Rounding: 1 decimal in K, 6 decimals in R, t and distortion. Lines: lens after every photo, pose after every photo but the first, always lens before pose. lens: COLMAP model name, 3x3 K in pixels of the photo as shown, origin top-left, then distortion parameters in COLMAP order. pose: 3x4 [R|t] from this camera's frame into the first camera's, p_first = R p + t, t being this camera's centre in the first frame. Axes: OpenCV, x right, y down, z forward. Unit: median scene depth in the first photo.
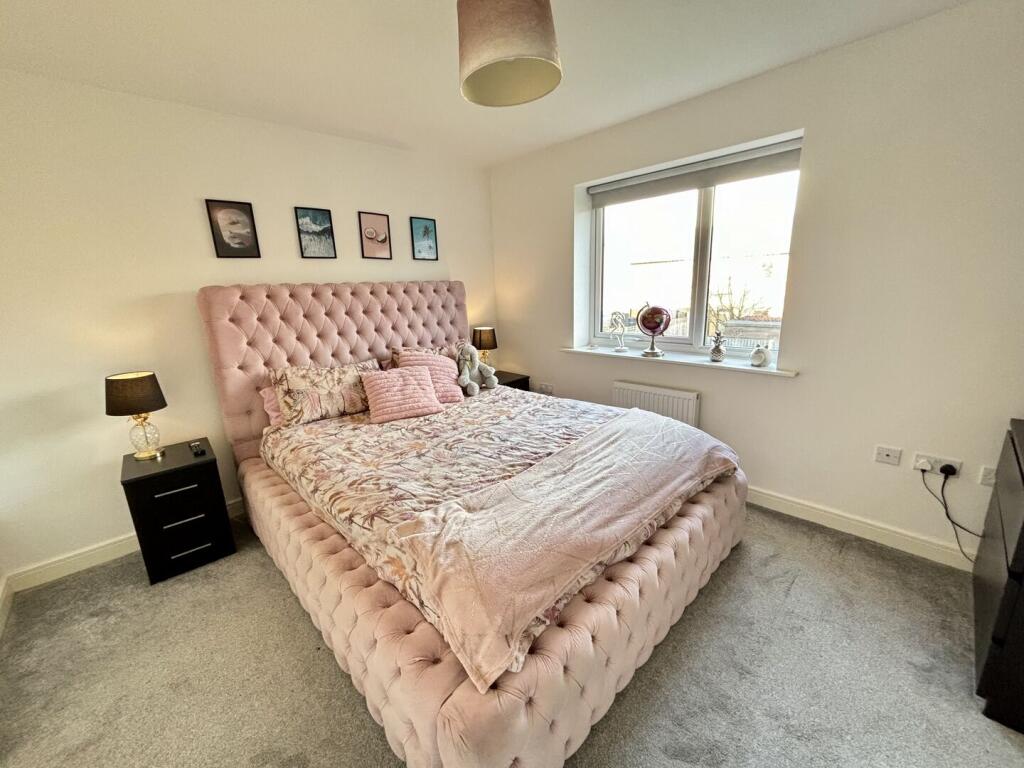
lens RADIAL K [[409.6, 0, 513.8], [0, 409.6, 382.6], [0, 0, 1]] dist [0.000264, 0.000179]
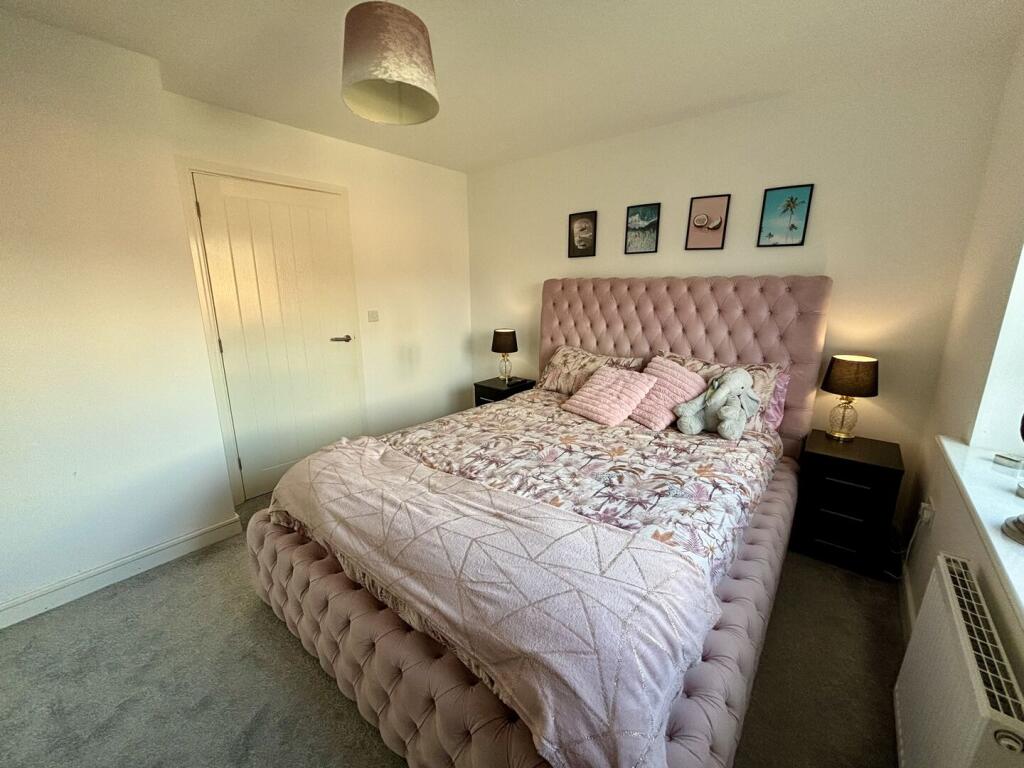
lens RADIAL K [[409.6, 0, 511.5], [0, 409.6, 384.7], [0, 0, 1]] dist [0.000264, 0.000179]
pose [[0.114518, 0.274552, -0.954729, 0.661179], [-0.231668, 0.941934, 0.243085, -0.190919], [0.966031, 0.193343, 0.171473, 0.655415]]
